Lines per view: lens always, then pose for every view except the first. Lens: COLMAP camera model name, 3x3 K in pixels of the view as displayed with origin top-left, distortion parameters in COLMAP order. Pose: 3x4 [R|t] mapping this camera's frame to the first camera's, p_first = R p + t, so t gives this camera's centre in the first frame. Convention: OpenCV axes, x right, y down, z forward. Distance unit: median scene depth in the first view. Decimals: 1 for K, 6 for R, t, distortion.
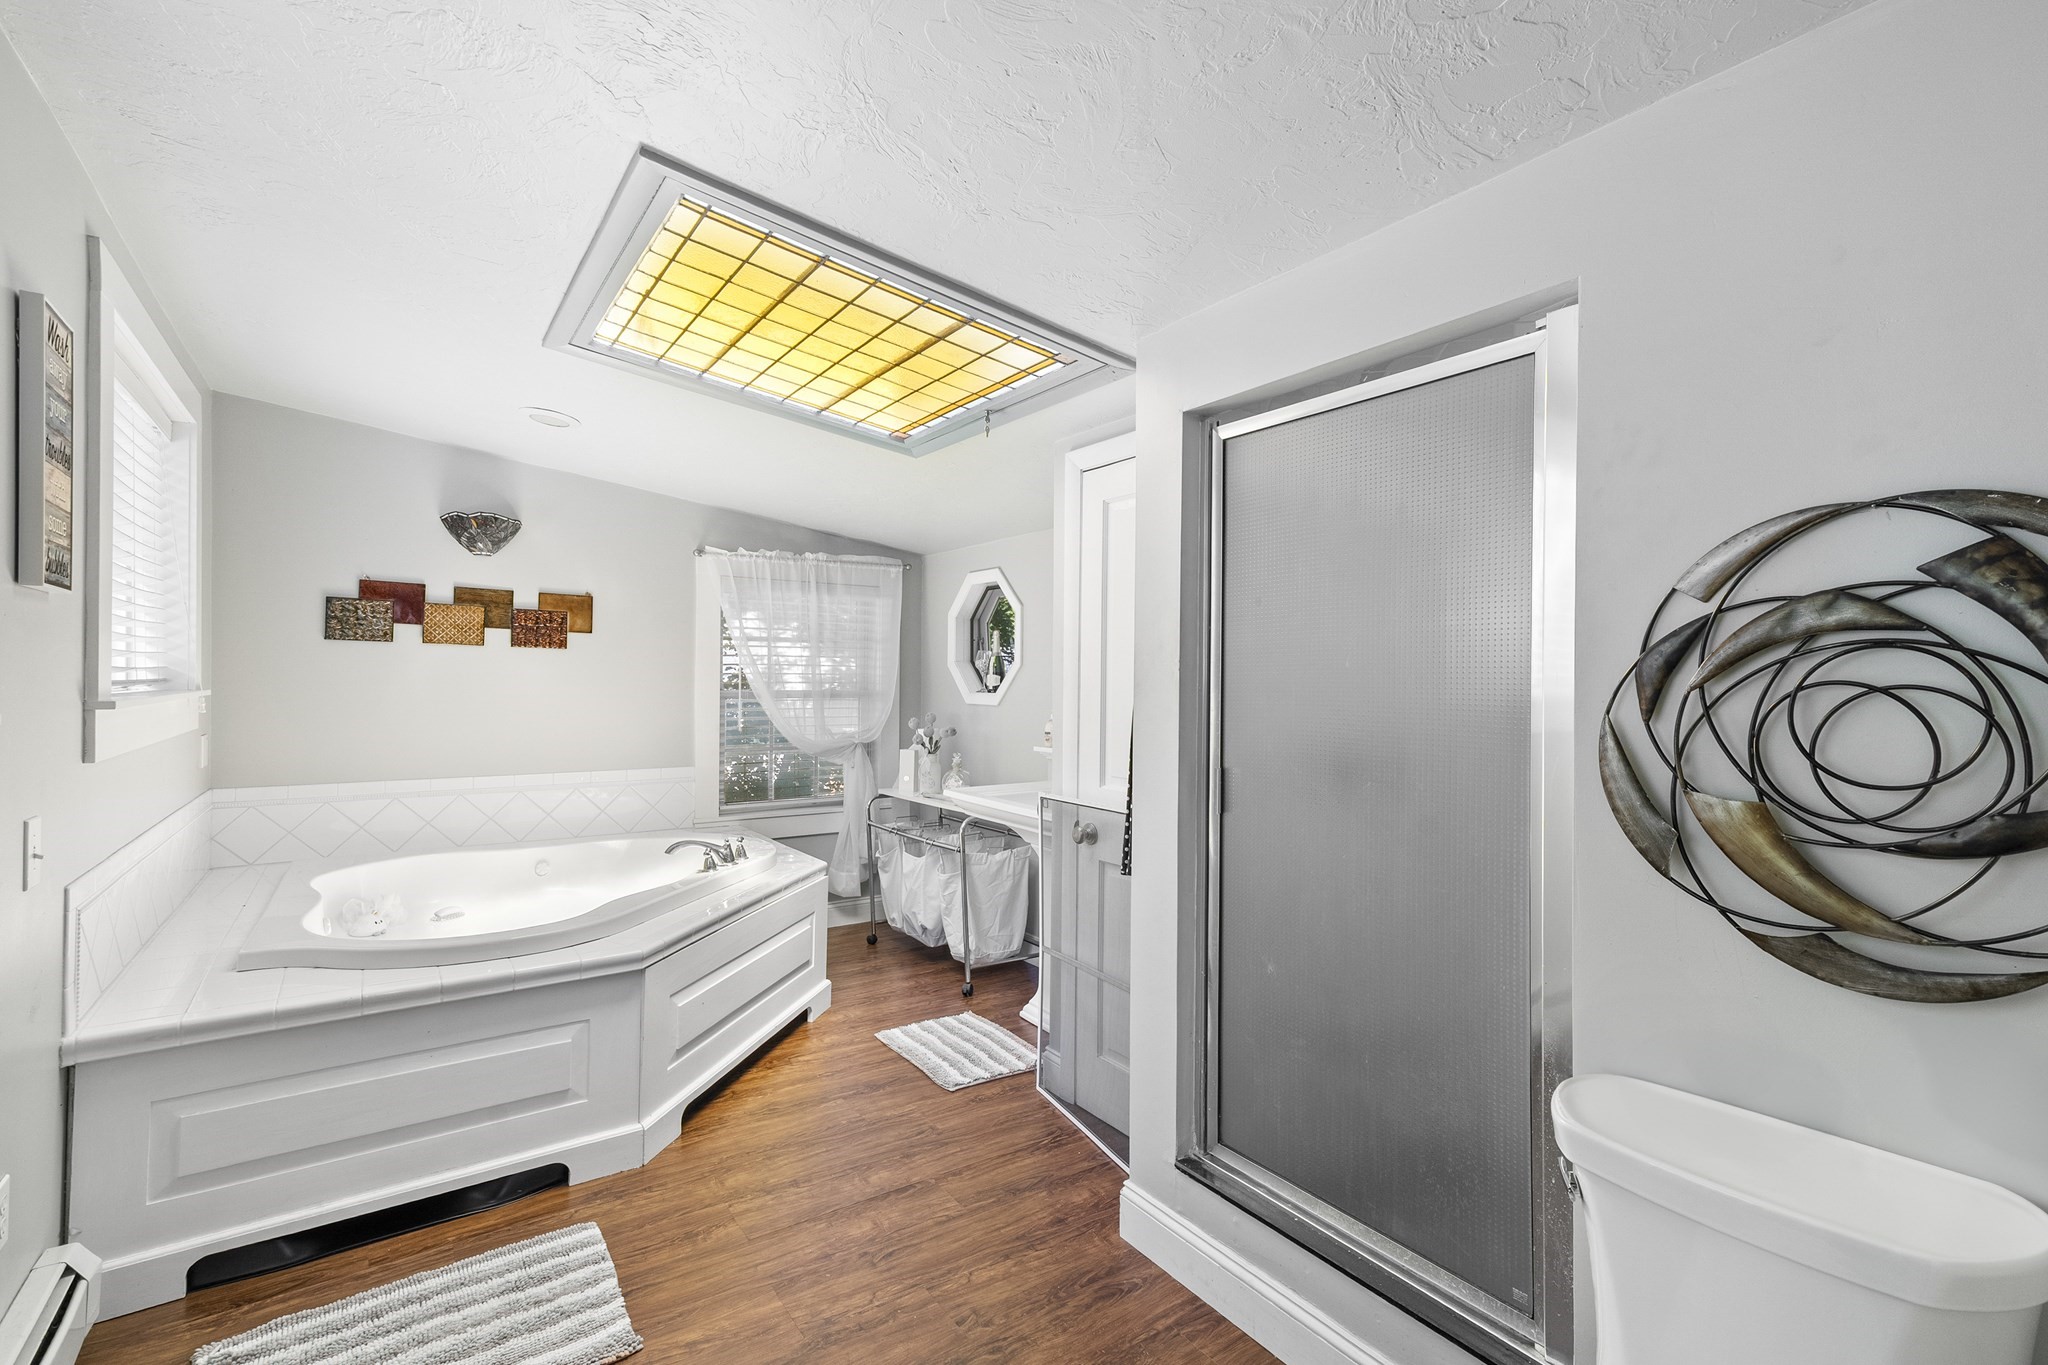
lens RADIAL K [[927.1, 0, 1021.5], [0, 927.1, 698.2], [0, 0, 1]] dist [0.016569, 0.006969]
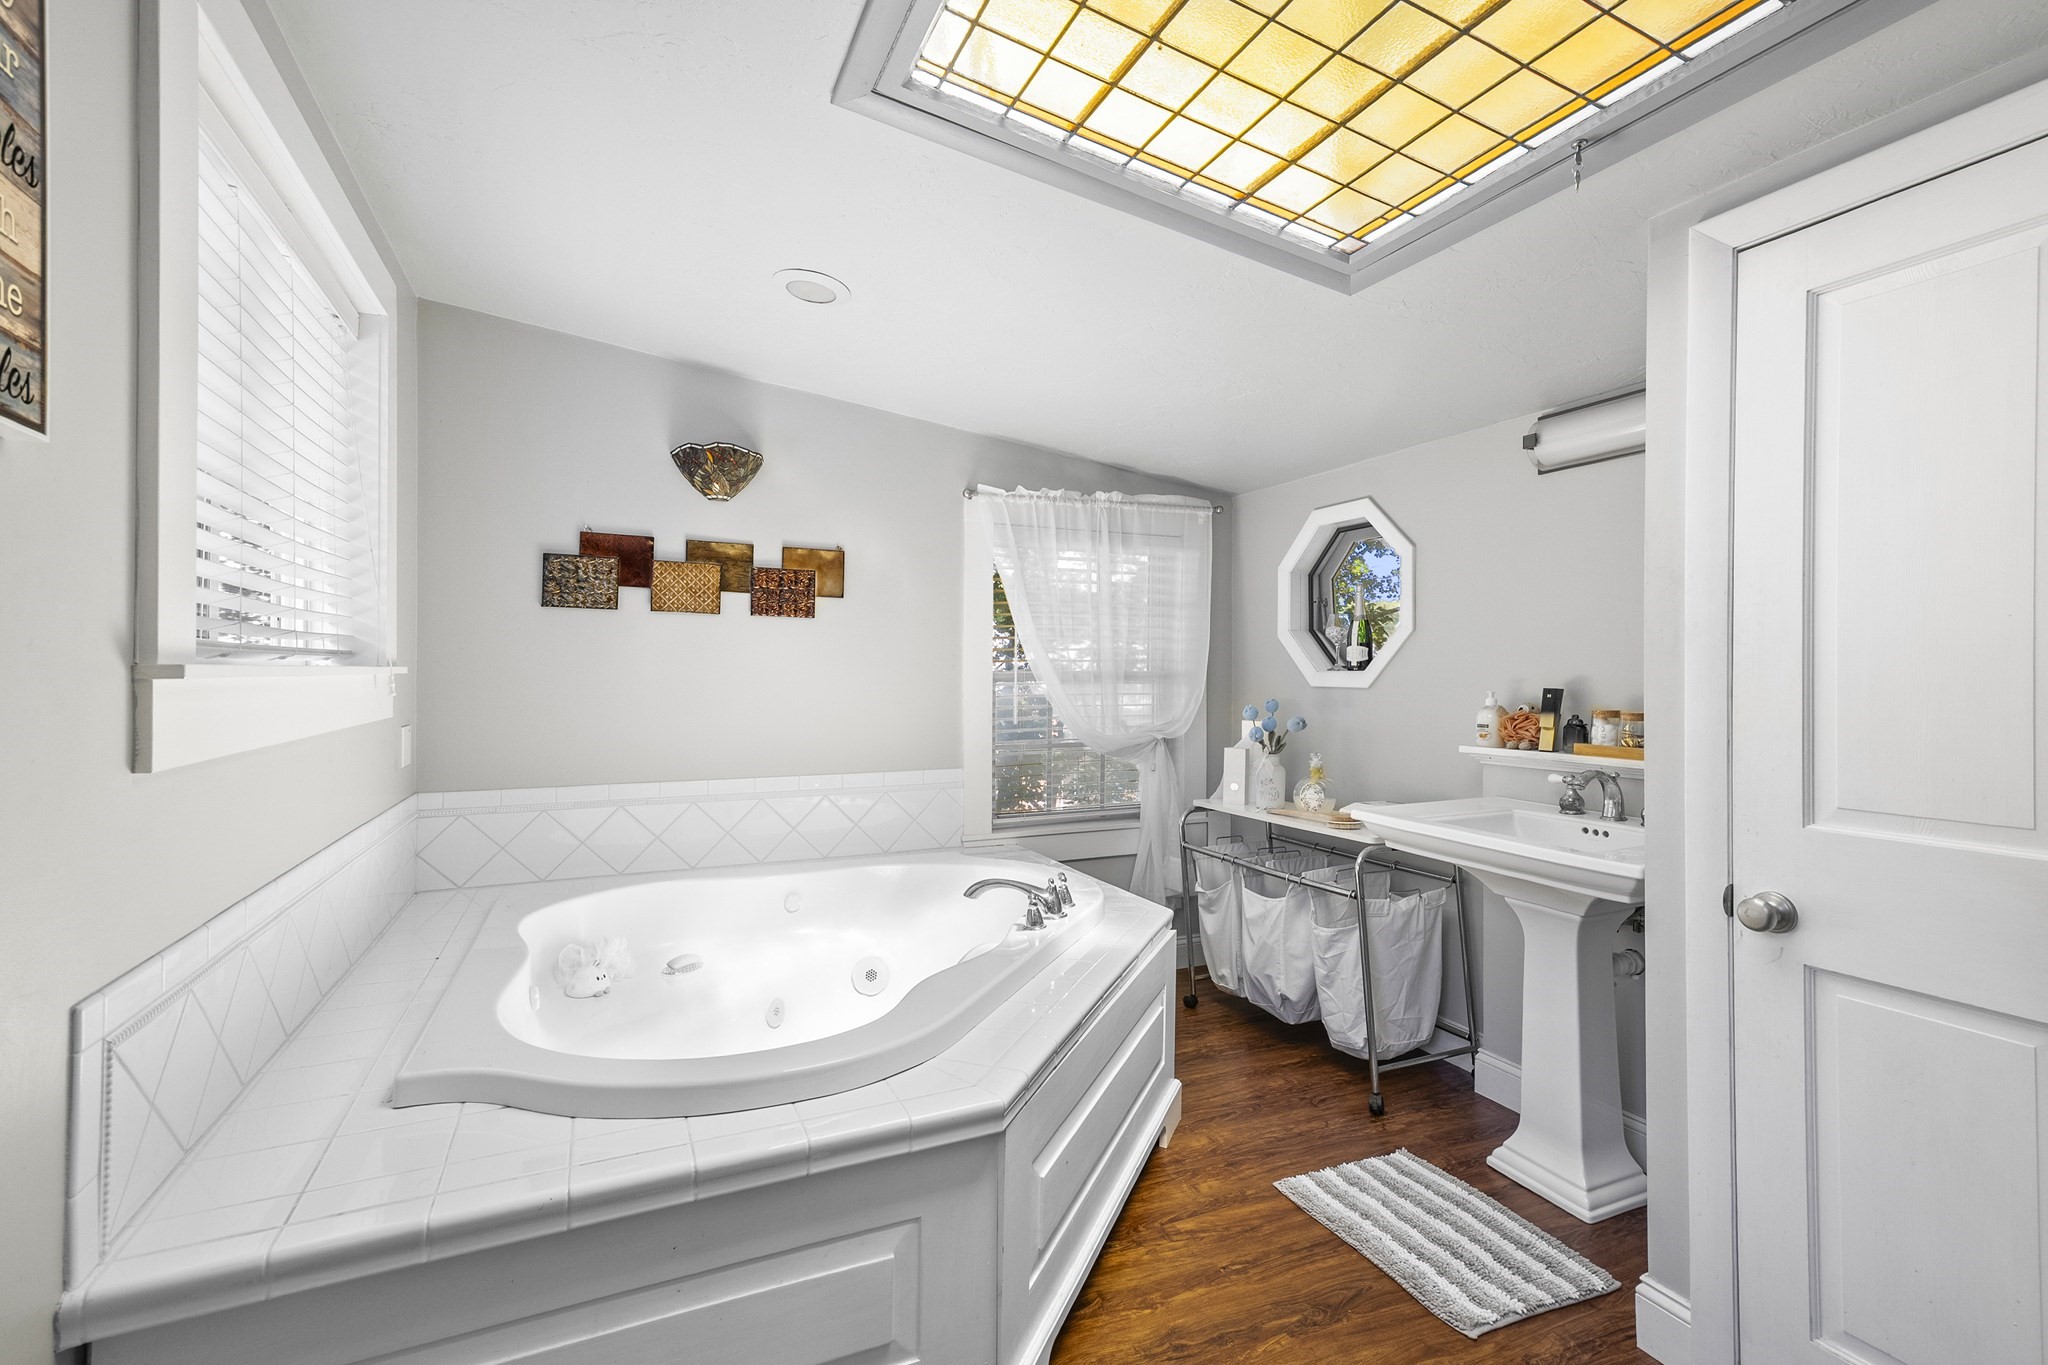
lens RADIAL K [[934.3, 0, 1025.3], [0, 934.3, 685.2], [0, 0, 1]] dist [0.020771, 0.000110]
pose [[0.983424, -0.005219, -0.181244, -0.180922], [0.004023, 0.999968, -0.006966, 0.011092], [0.181275, 0.006121, 0.983413, 0.269935]]
